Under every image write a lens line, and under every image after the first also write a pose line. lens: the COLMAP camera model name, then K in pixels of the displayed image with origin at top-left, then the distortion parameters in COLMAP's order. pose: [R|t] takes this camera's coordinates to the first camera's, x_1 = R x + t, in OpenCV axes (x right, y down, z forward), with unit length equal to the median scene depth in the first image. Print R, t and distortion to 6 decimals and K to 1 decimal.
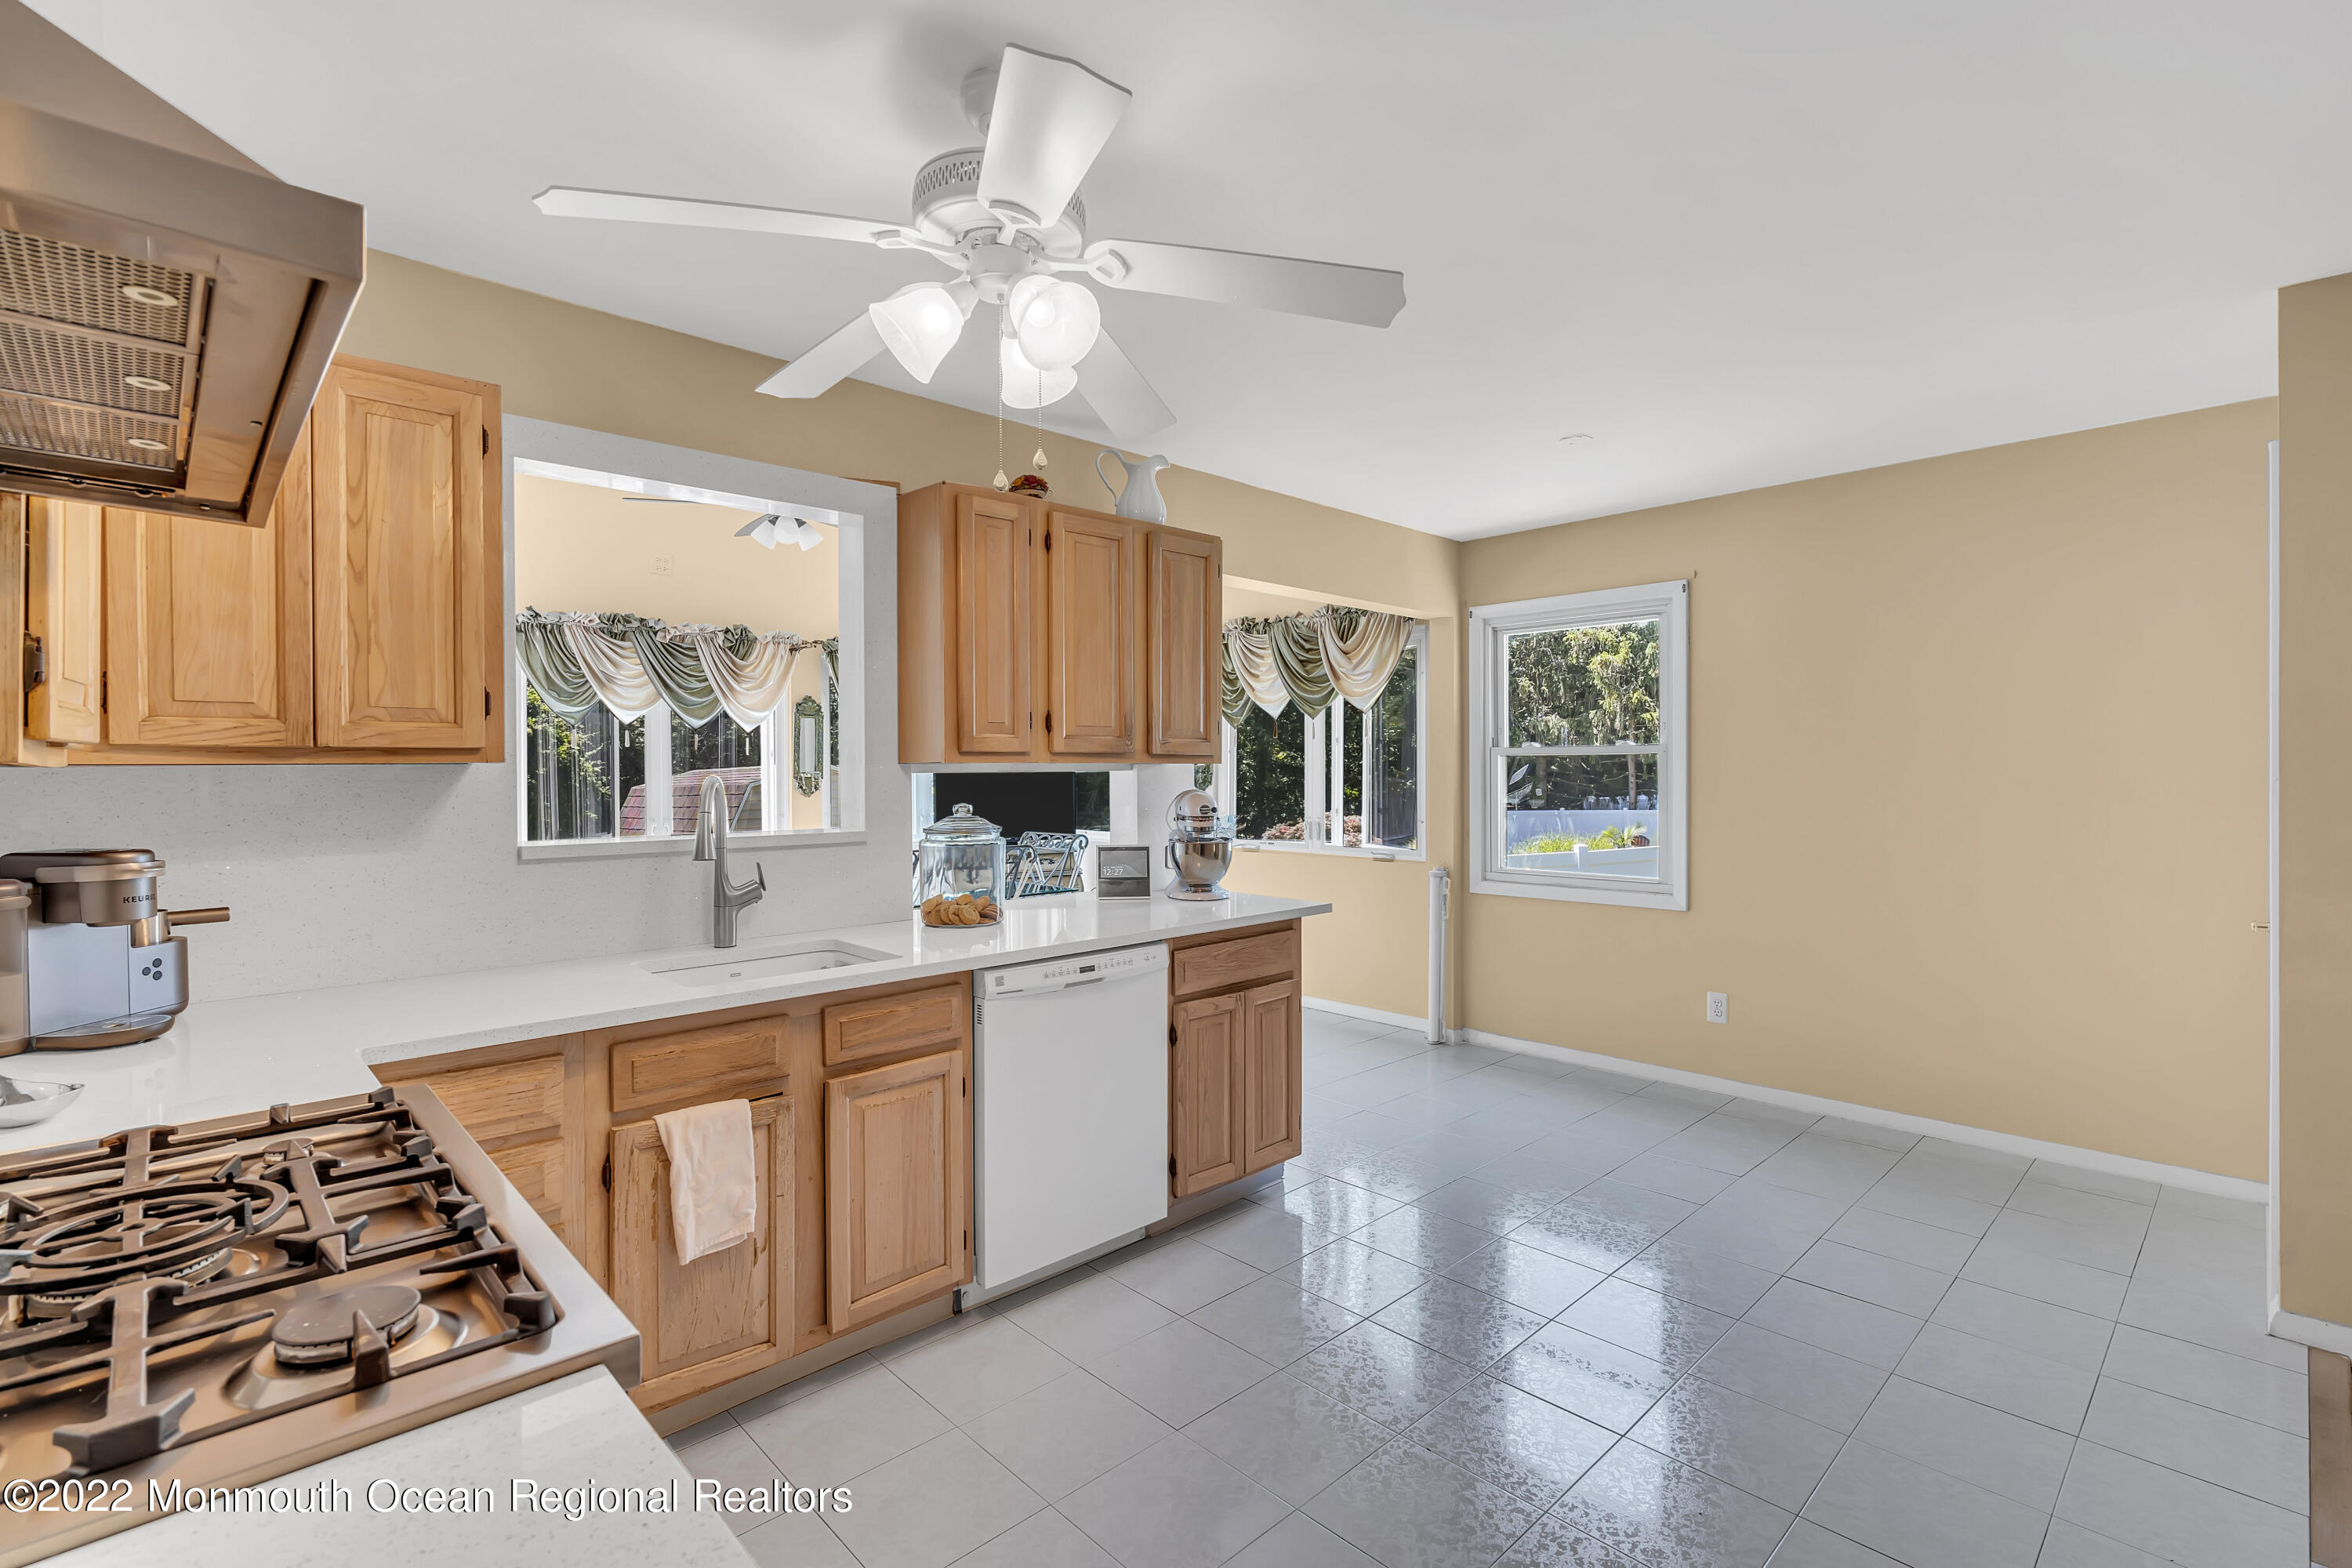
lens RADIAL K [[1066.7, 0, 1182.1], [0, 1066.7, 784.4], [0, 0, 1]] dist [-0.010956, 0.006625]
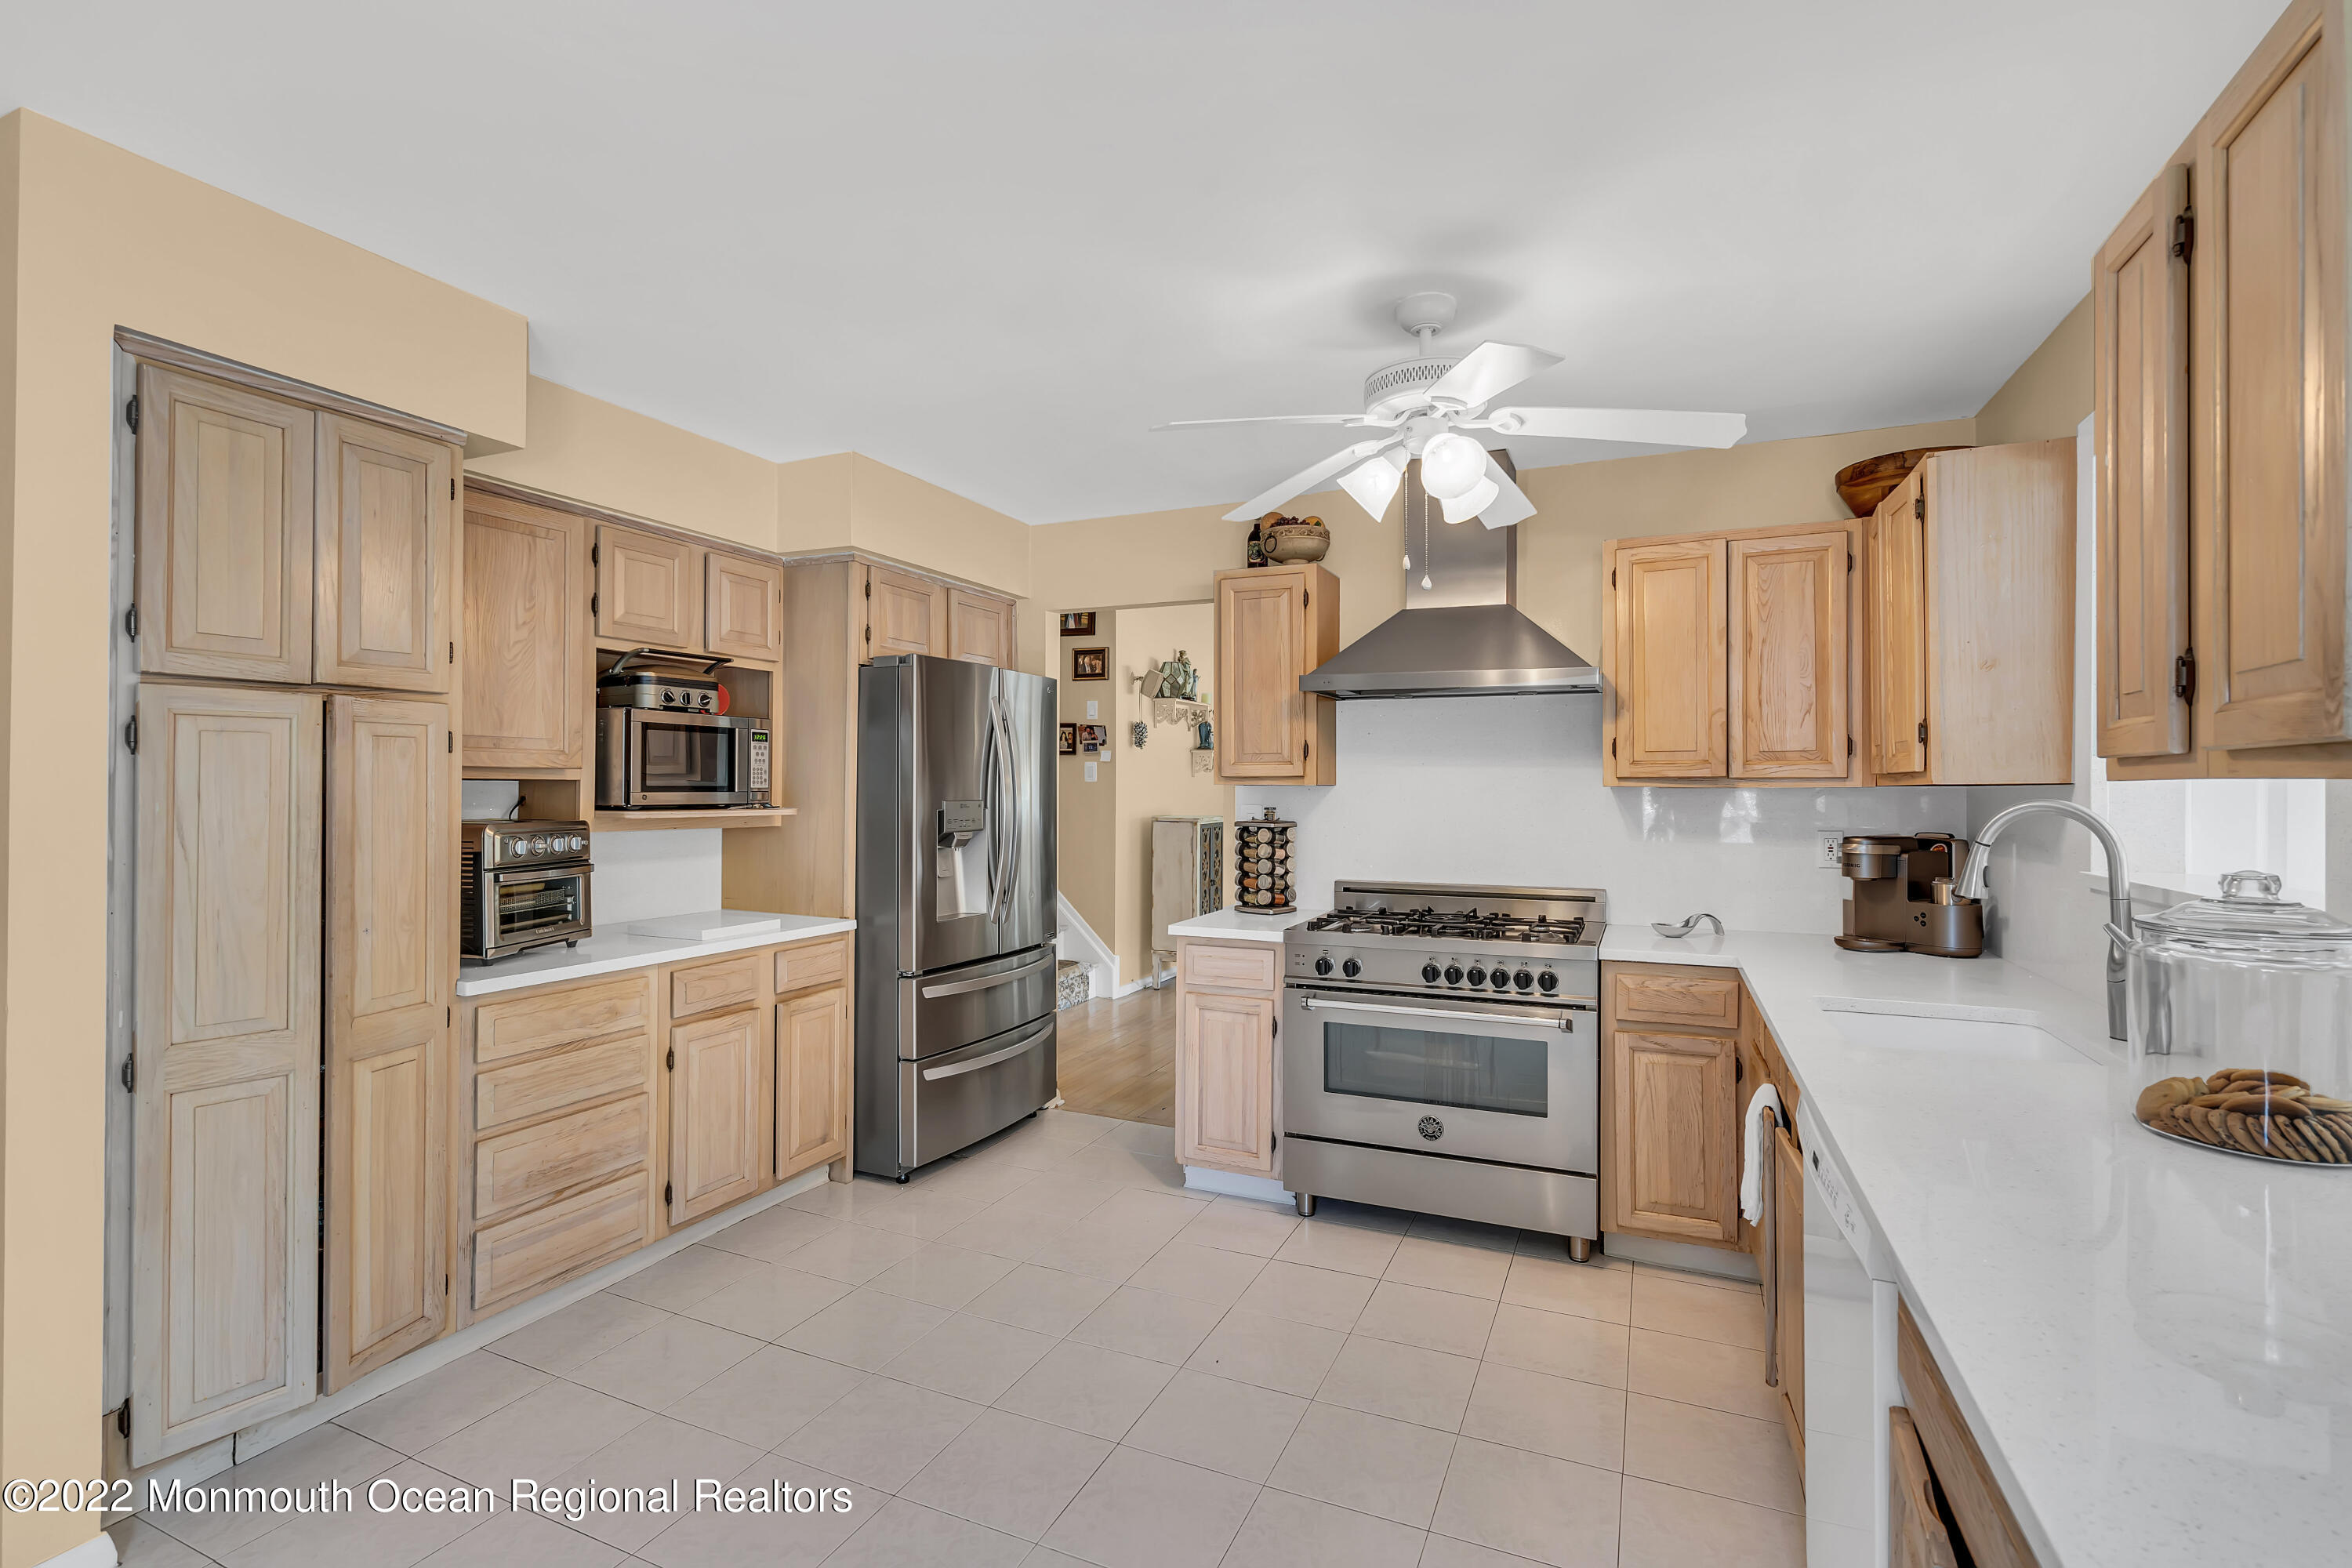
lens RADIAL K [[1066.7, 0, 1182.1], [0, 1066.7, 784.4], [0, 0, 1]] dist [-0.010956, 0.006625]
pose [[-0.925236, 0.001966, -0.379386, 0.534216], [-0.002319, 0.999939, 0.010836, -0.030669], [0.379384, 0.010905, -0.925175, 1.779500]]
